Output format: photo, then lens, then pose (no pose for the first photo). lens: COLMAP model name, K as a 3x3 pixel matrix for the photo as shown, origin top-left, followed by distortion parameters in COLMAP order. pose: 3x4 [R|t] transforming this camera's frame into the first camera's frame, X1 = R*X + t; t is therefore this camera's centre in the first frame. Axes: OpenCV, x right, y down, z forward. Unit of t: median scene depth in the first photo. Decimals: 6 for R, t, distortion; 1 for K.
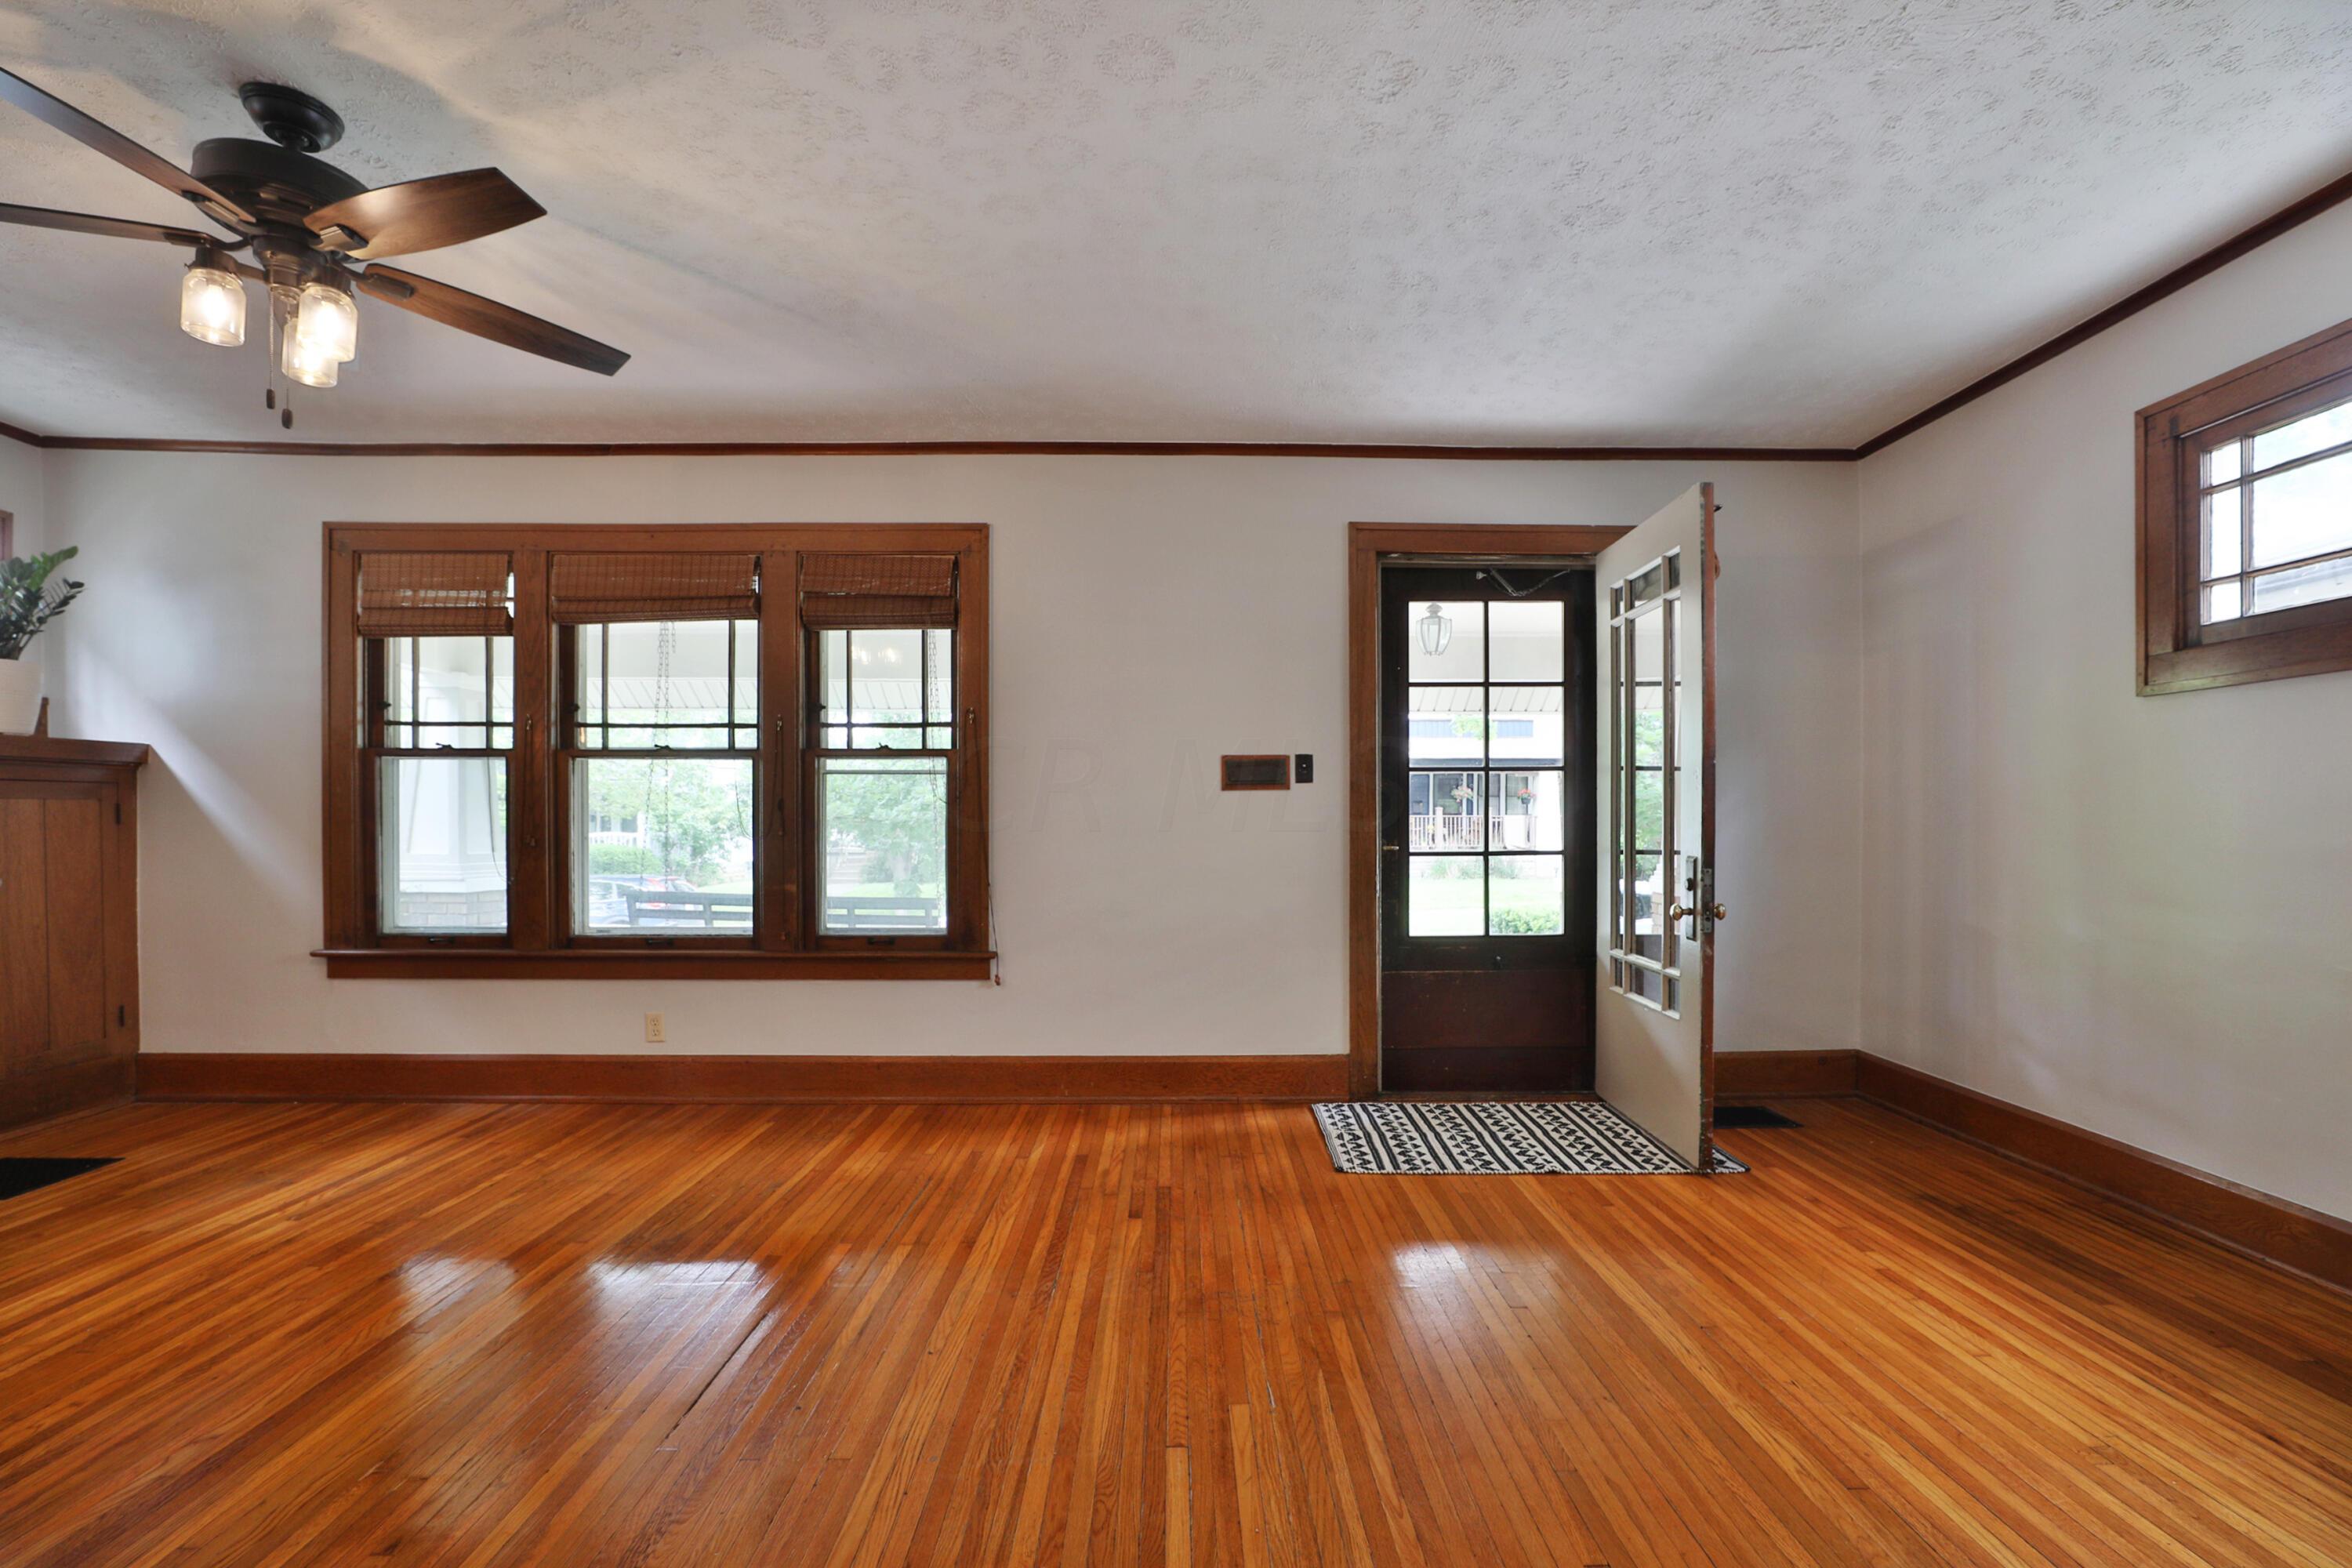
lens RADIAL K [[1063.6, 0, 1189.4], [0, 1063.6, 814.6], [0, 0, 1]] dist [-0.016682, -0.000456]
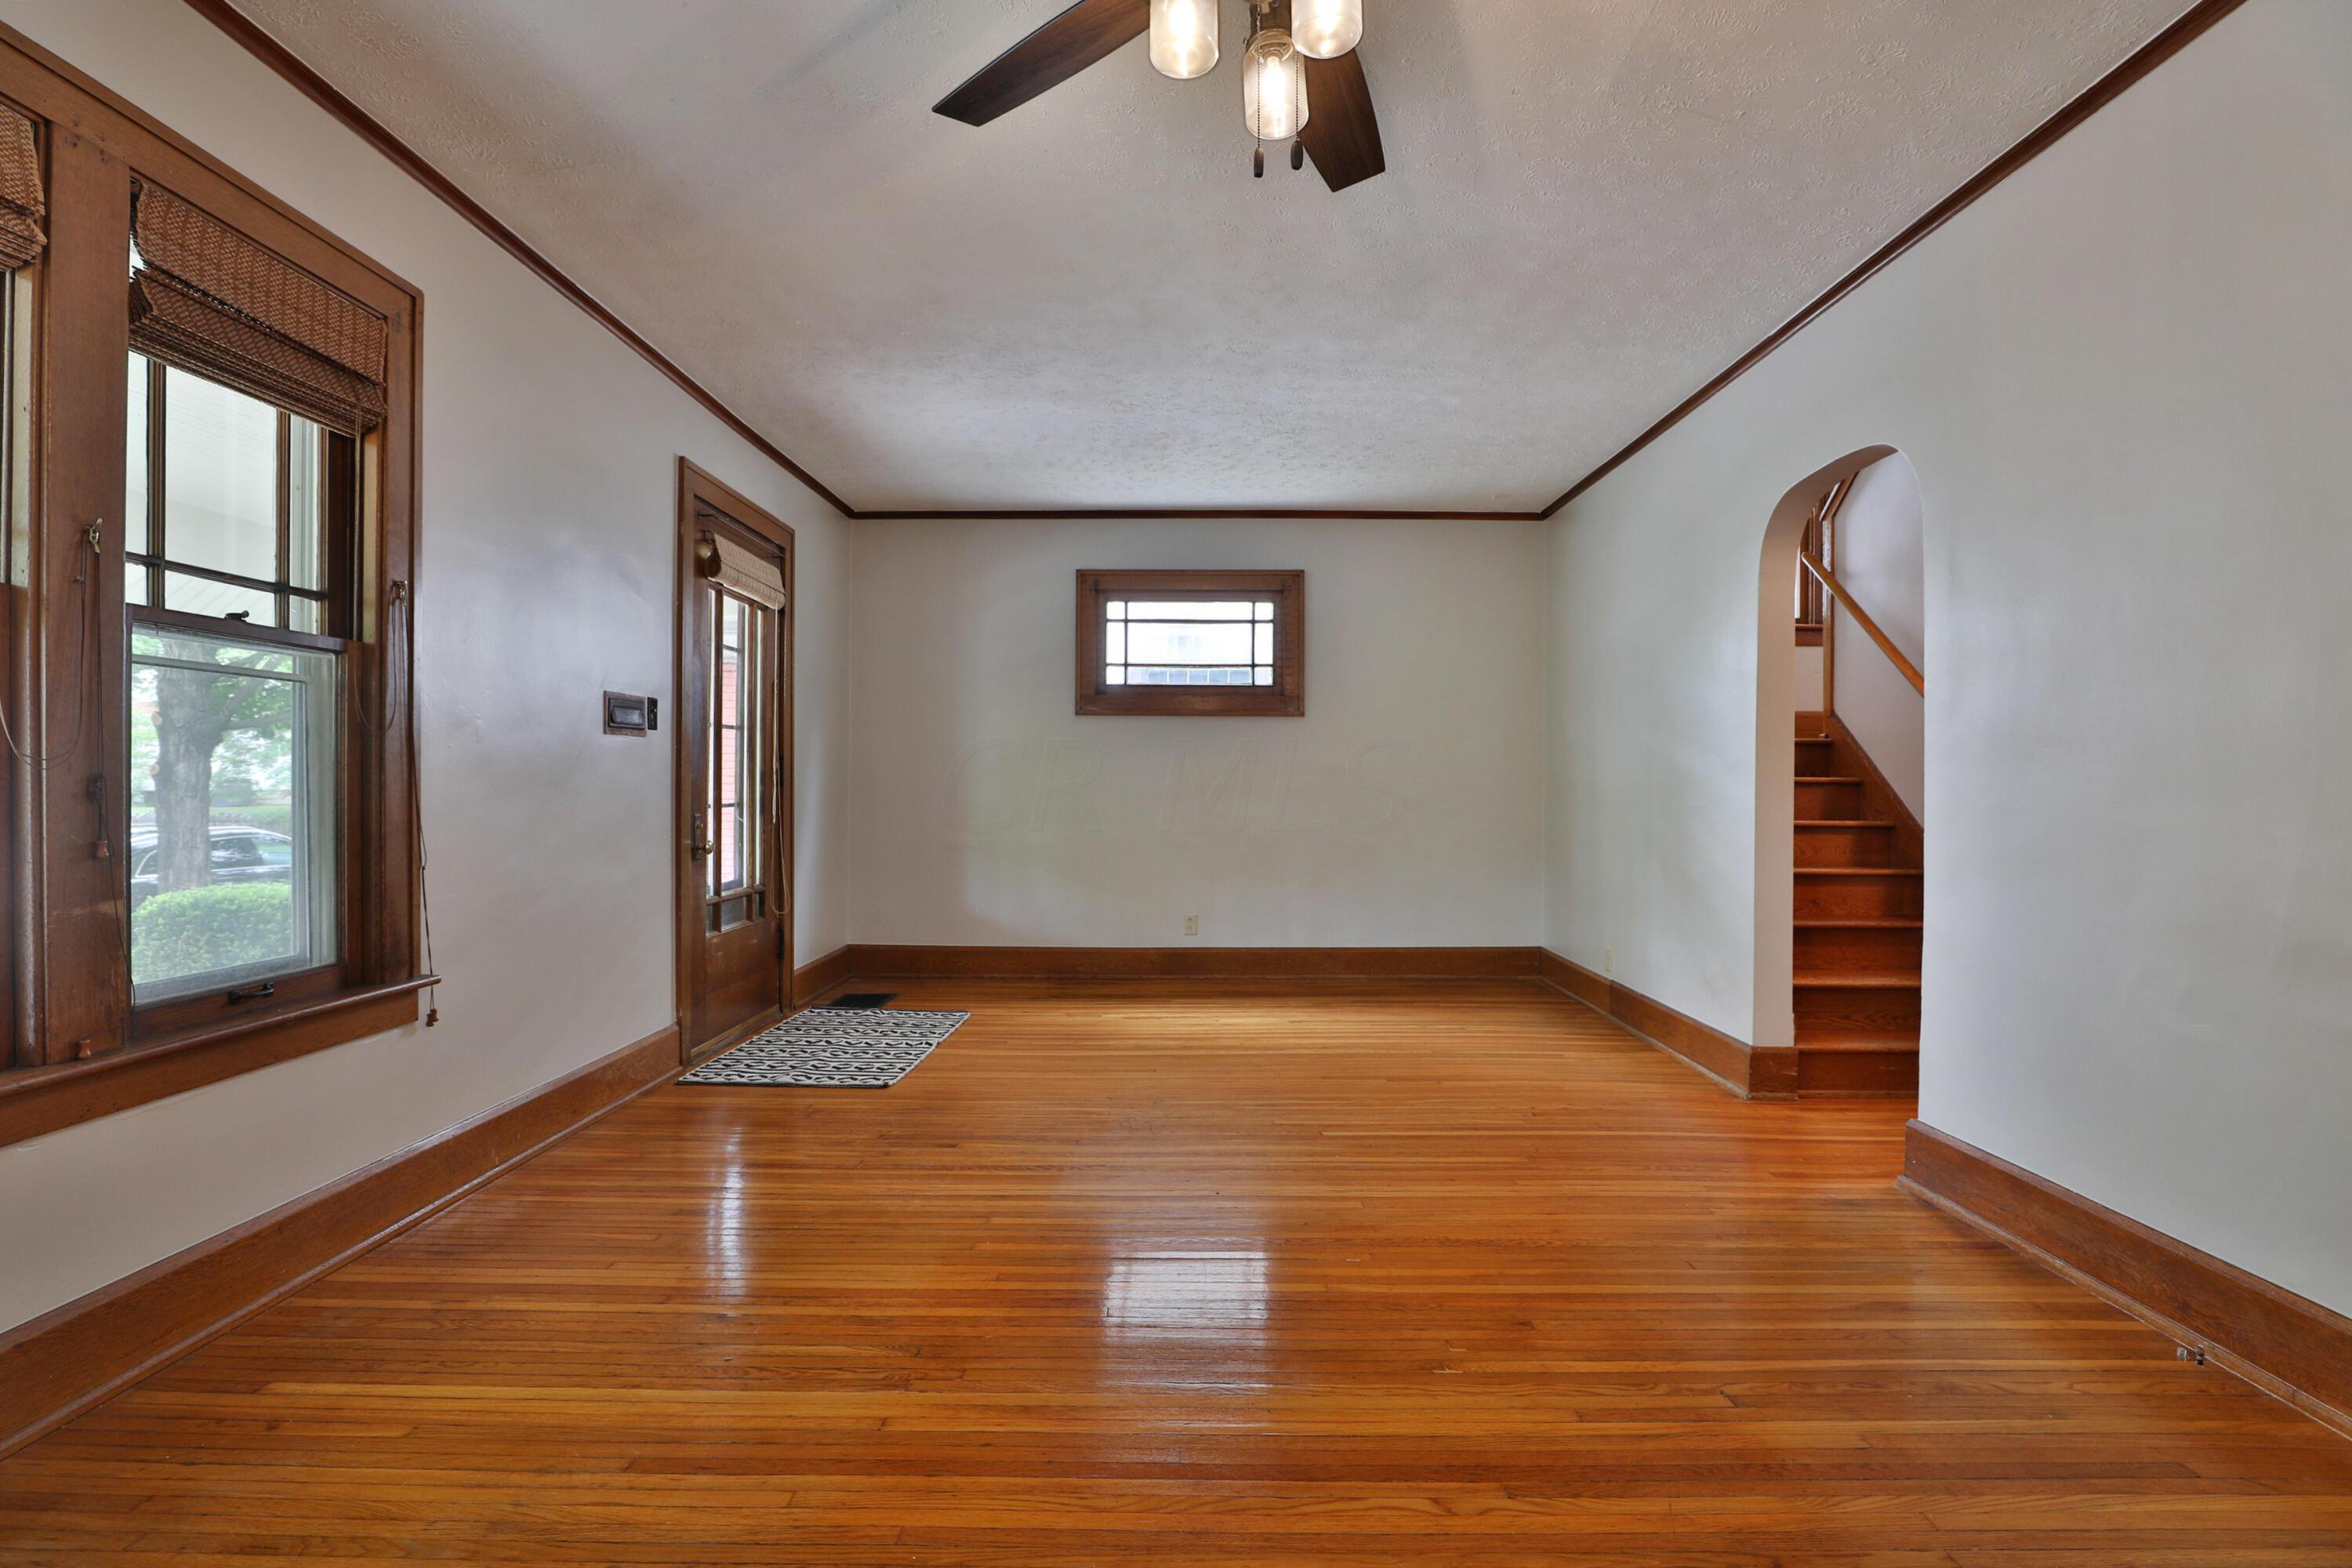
lens RADIAL K [[1095.6, 0, 1187.6], [0, 1095.6, 780.5], [0, 0, 1]] dist [-0.032156, 0.007475]
pose [[0.017423, 0.004431, 0.999838, -1.184562], [-0.009120, 0.999949, -0.004272, 0.018189], [-0.999807, -0.009044, 0.017463, 0.779326]]
